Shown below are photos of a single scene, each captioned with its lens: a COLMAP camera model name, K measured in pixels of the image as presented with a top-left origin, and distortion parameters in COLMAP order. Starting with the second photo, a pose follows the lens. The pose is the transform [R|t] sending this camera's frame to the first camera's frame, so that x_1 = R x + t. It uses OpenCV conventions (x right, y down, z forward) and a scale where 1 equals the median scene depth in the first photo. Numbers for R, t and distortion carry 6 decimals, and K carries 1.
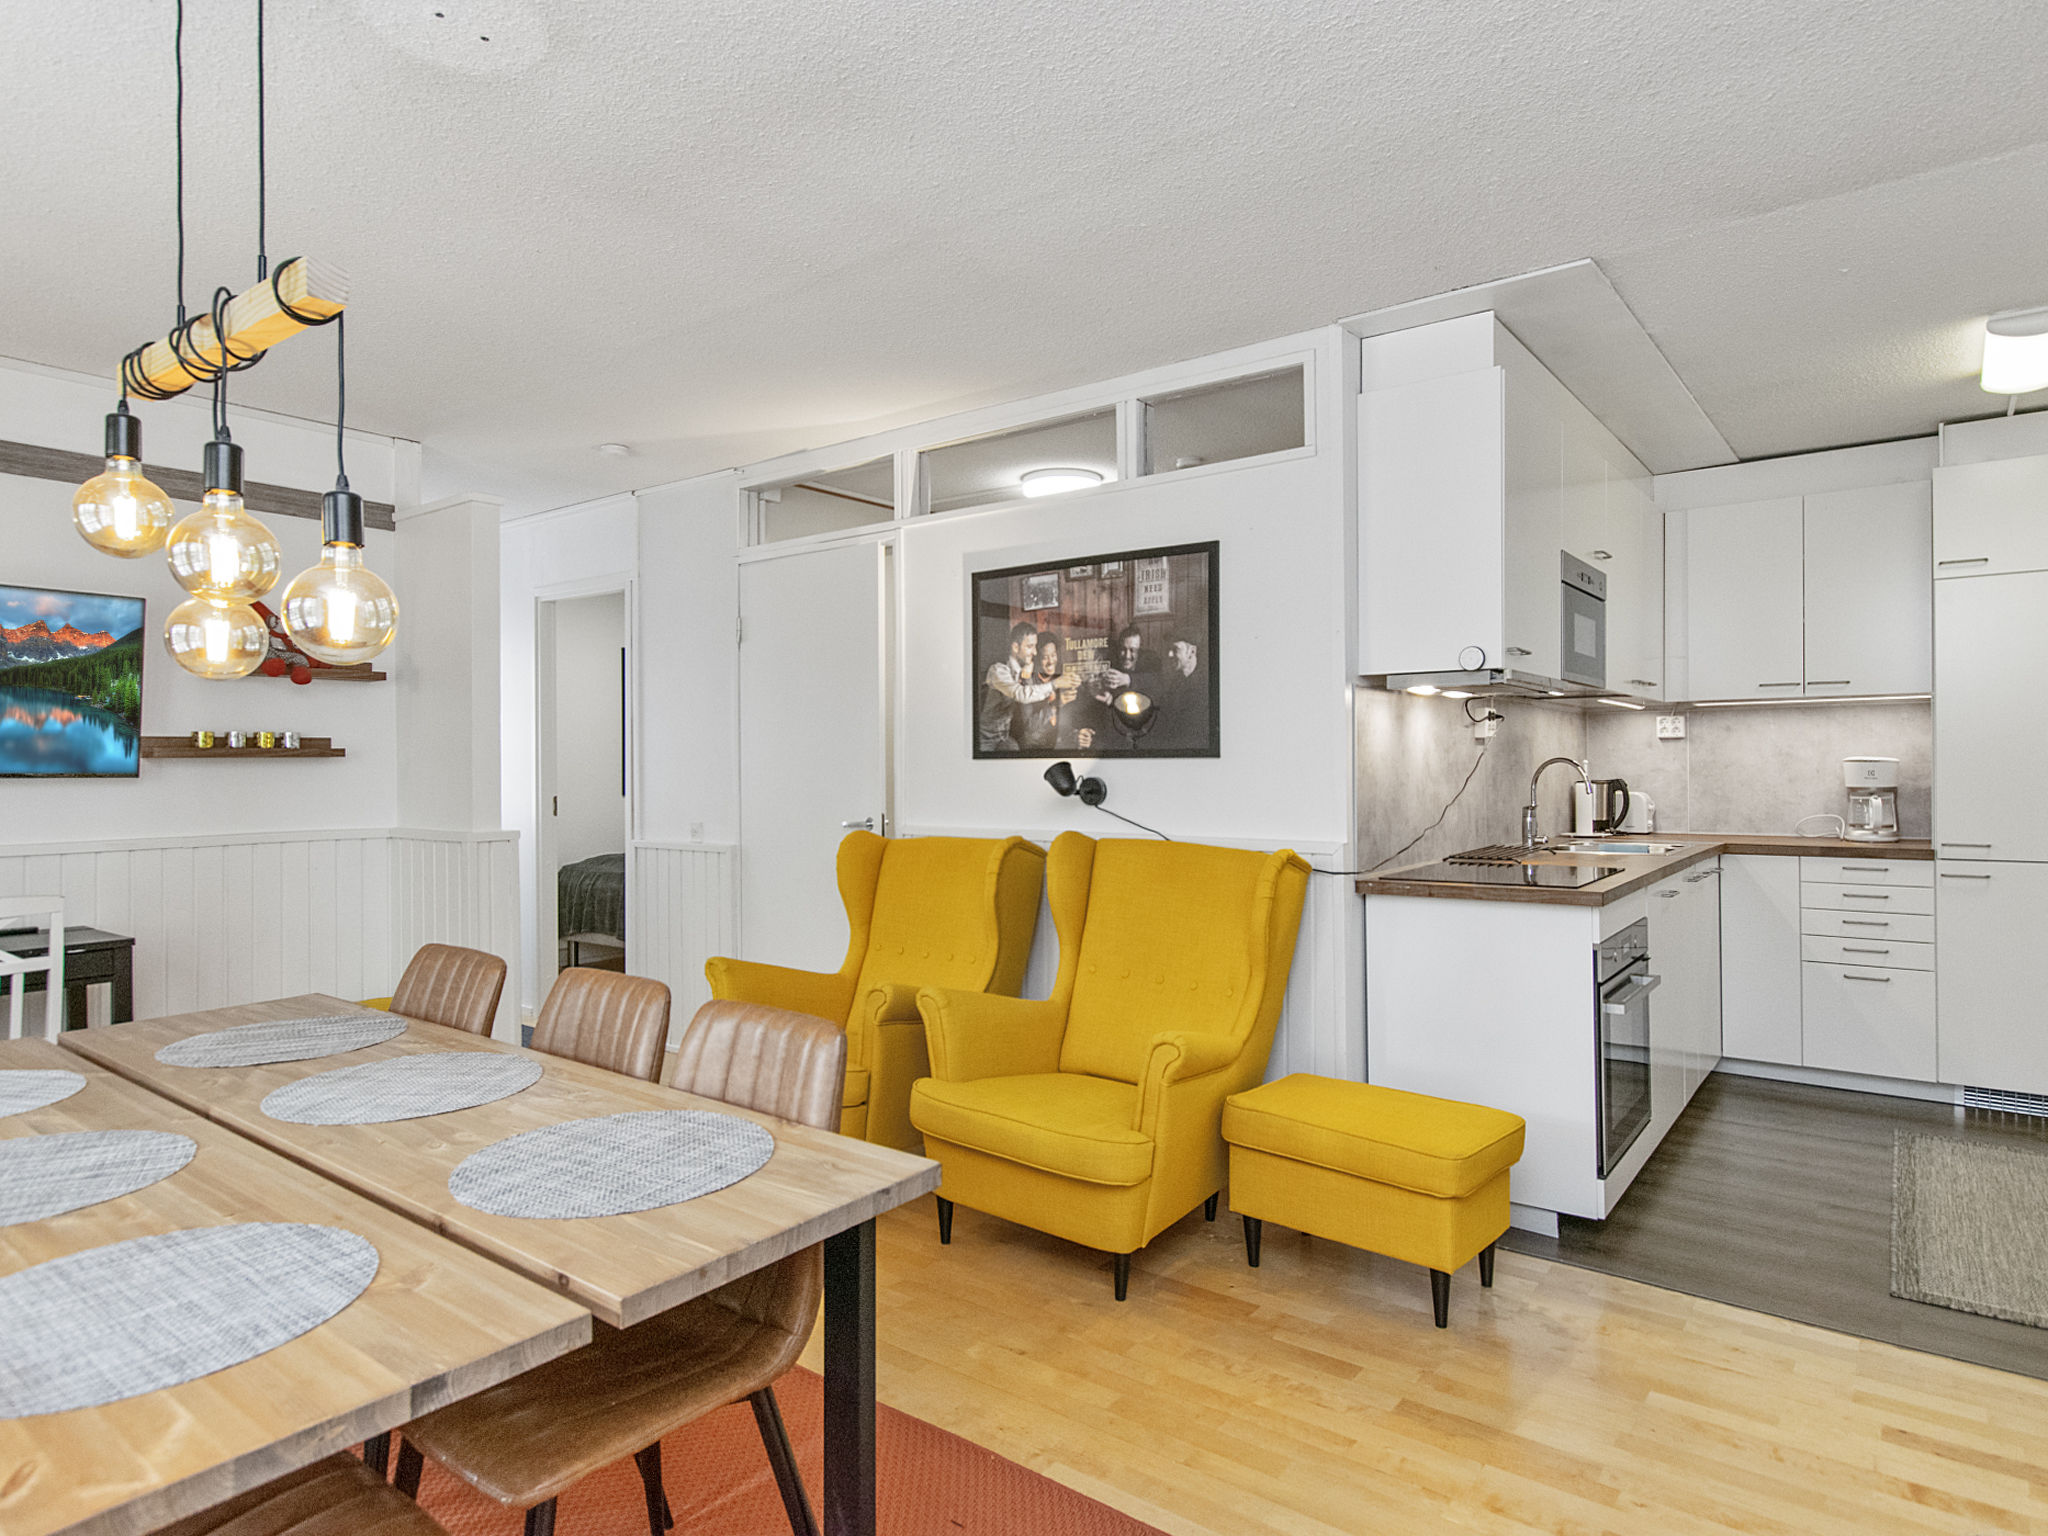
lens RADIAL K [[1175.1, 0, 1020.5], [0, 1175.1, 766.3], [0, 0, 1]] dist [0.006630, 0.001051]
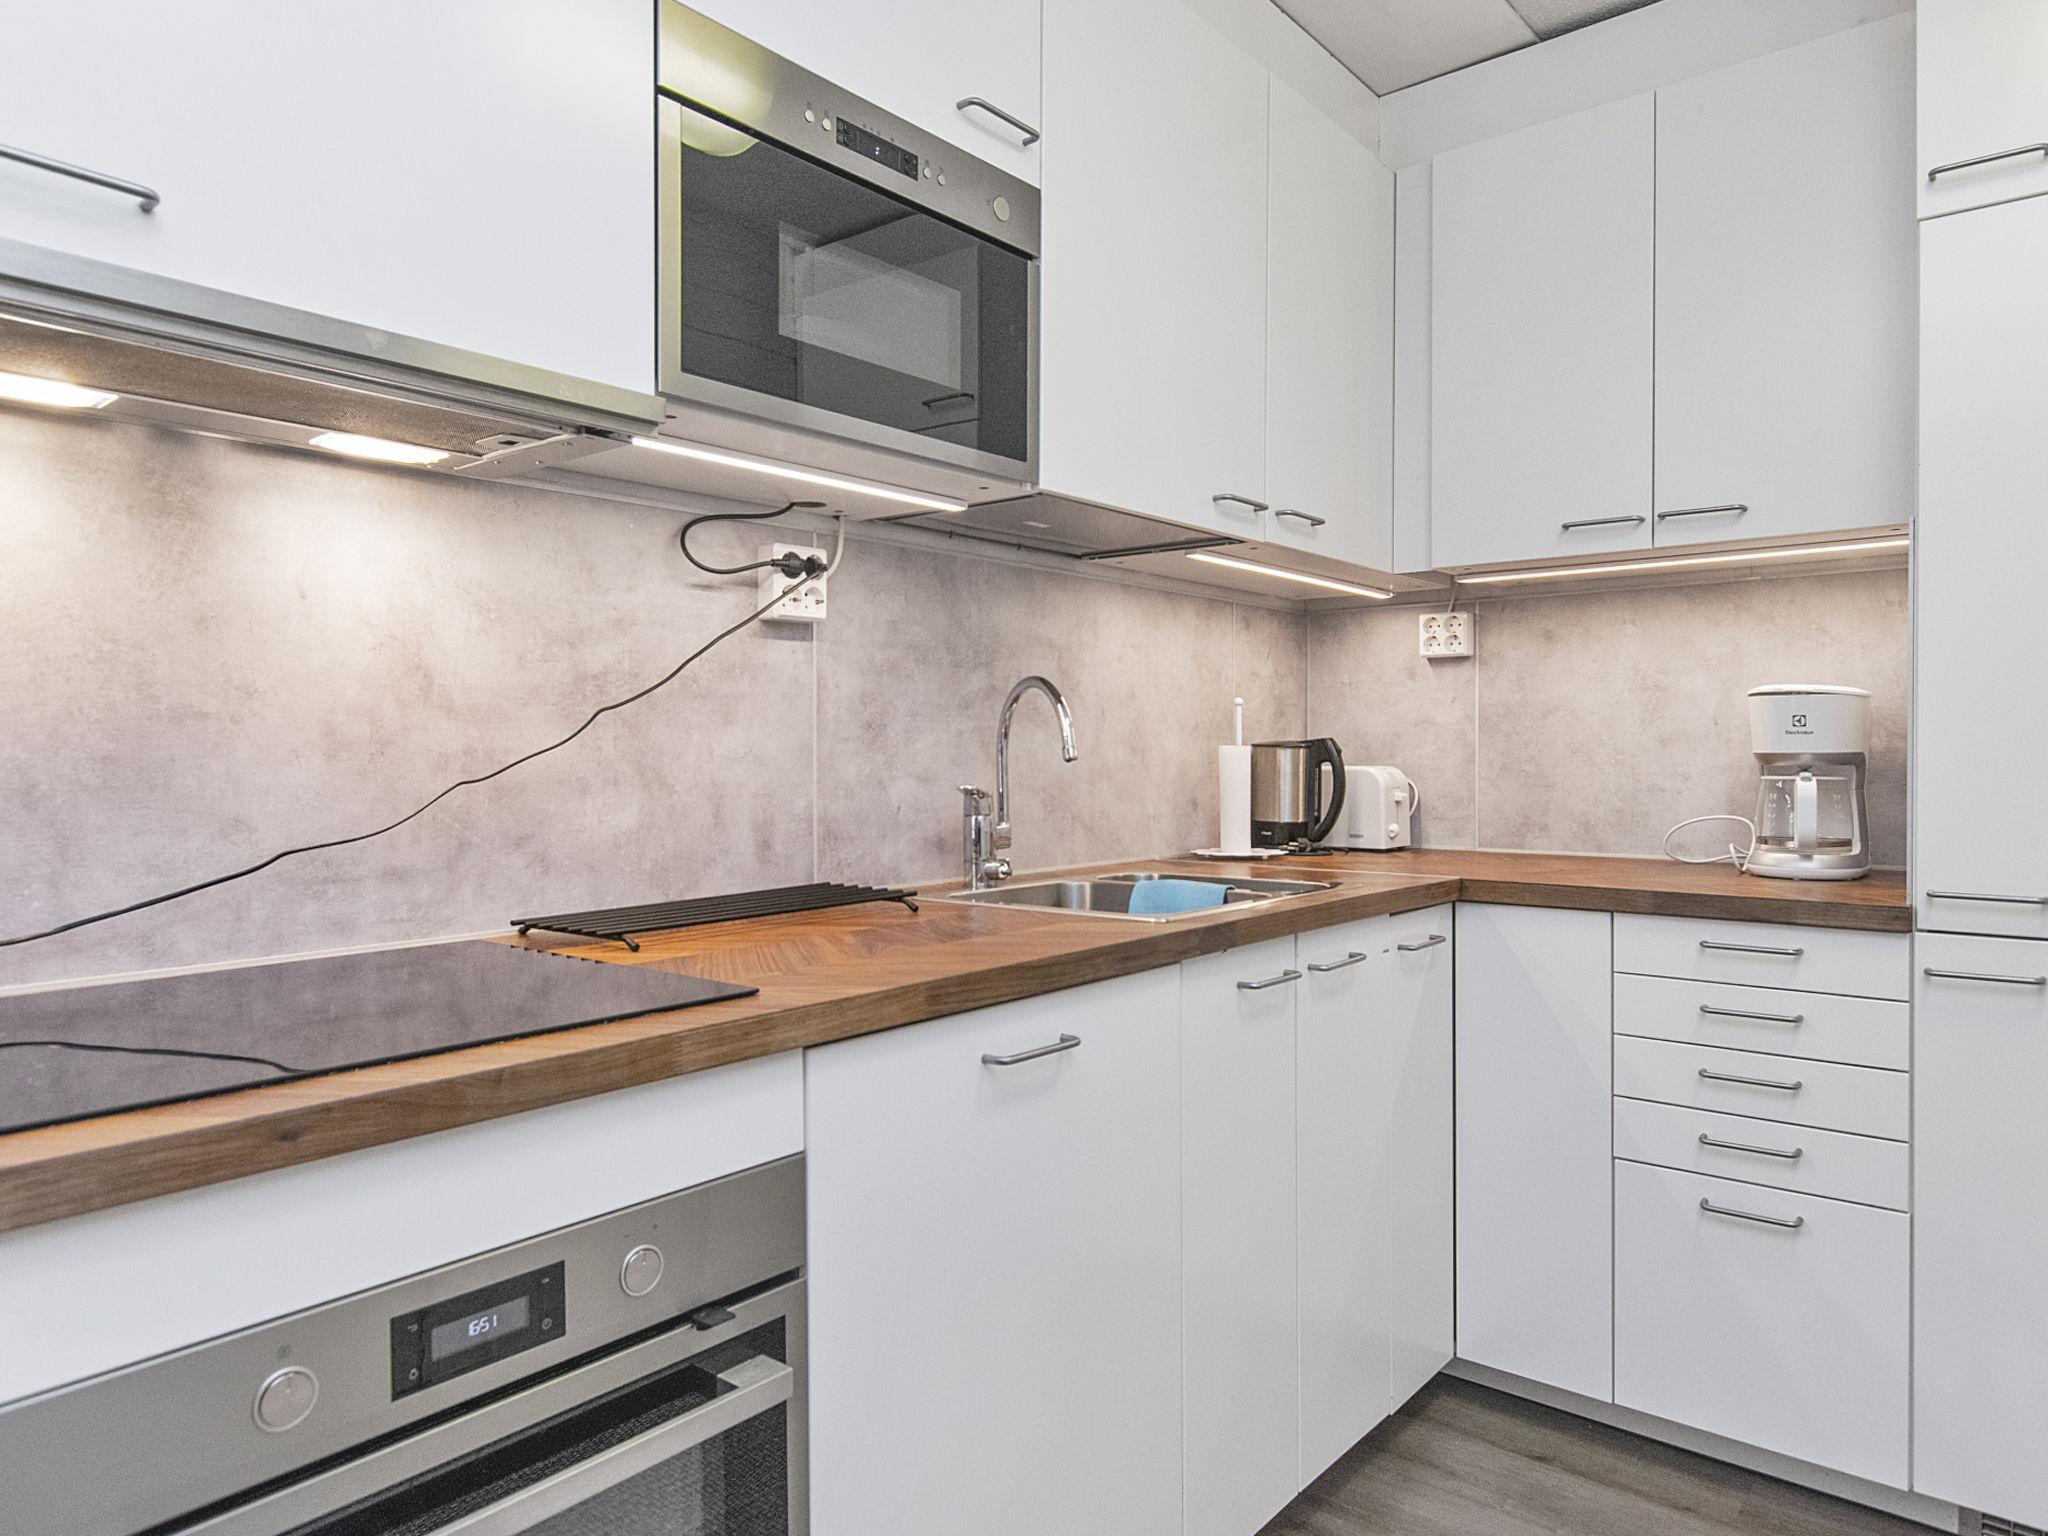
lens RADIAL K [[1286.9, 0, 1036.8], [0, 1286.9, 768.3], [0, 0, 1]] dist [0.002205, 0.002615]
pose [[0.999092, 0.007494, -0.041947, 0.328991], [-0.006953, 0.999891, 0.013042, 0.013546], [0.042040, -0.012739, 0.999035, 0.366781]]
